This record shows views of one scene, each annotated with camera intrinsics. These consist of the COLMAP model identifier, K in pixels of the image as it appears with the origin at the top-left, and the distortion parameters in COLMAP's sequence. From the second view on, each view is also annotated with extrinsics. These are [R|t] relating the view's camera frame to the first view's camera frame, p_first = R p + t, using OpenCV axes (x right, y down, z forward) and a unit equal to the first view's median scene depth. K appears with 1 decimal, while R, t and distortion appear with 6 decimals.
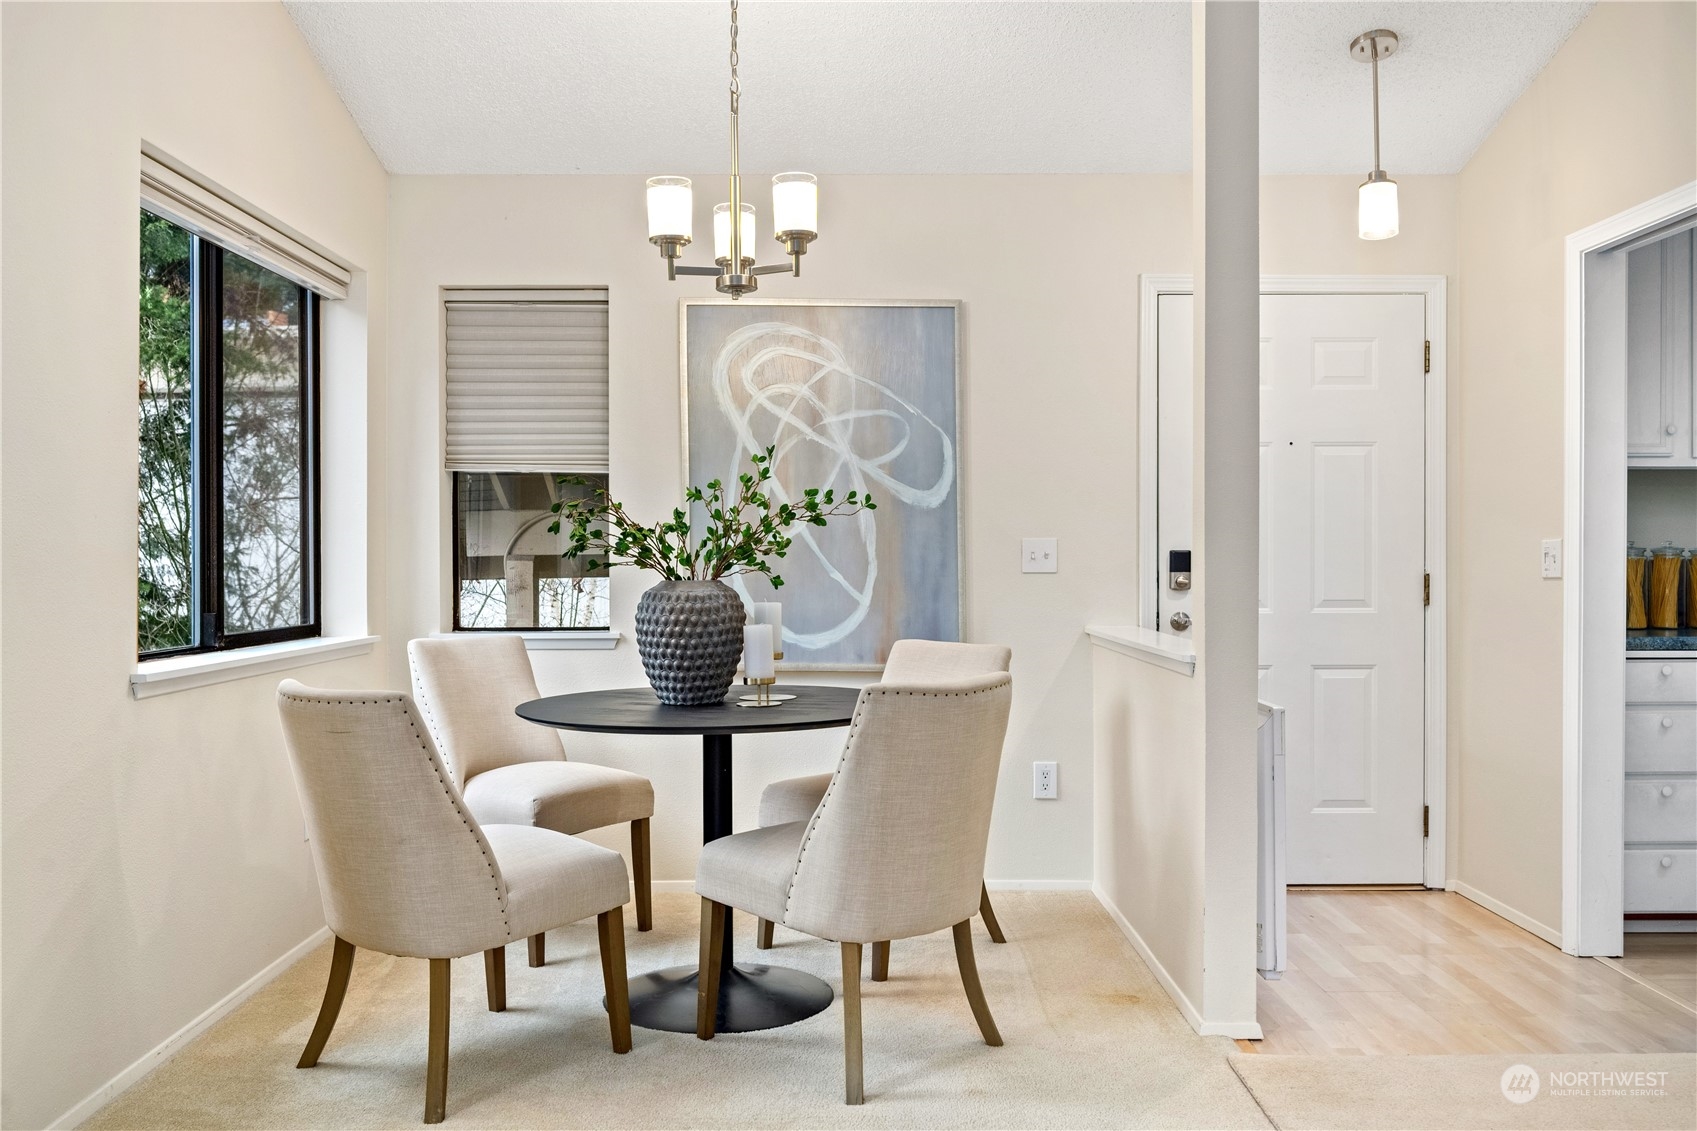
lens RADIAL K [[1414.6, 0, 850.5], [0, 1414.6, 577.3], [0, 0, 1]] dist [0.001871, -0.008644]
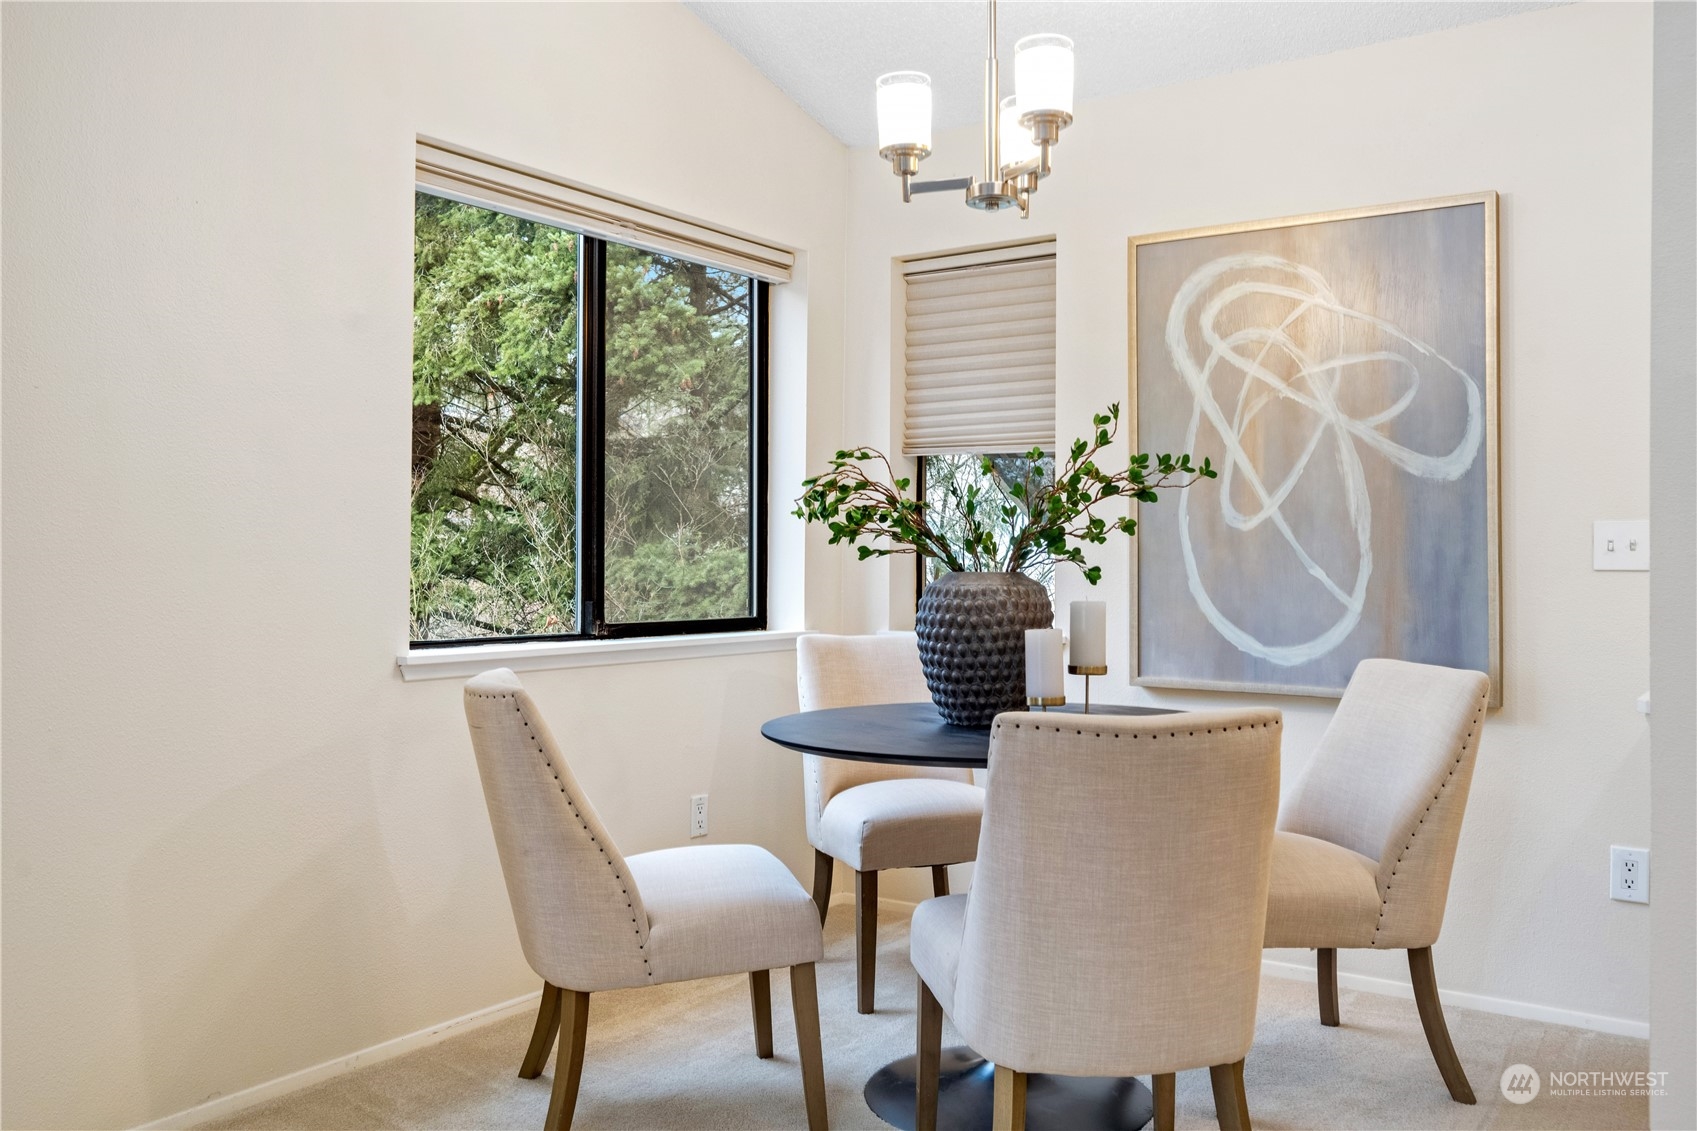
lens RADIAL K [[1414.6, 0, 855.1], [0, 1414.6, 563.1], [0, 0, 1]] dist [0.001871, -0.008644]
pose [[0.819773, 0.004588, -0.572671, 0.276638], [-0.012631, 0.999870, -0.010071, 0.005848], [0.572550, 0.015489, 0.819724, 0.278700]]
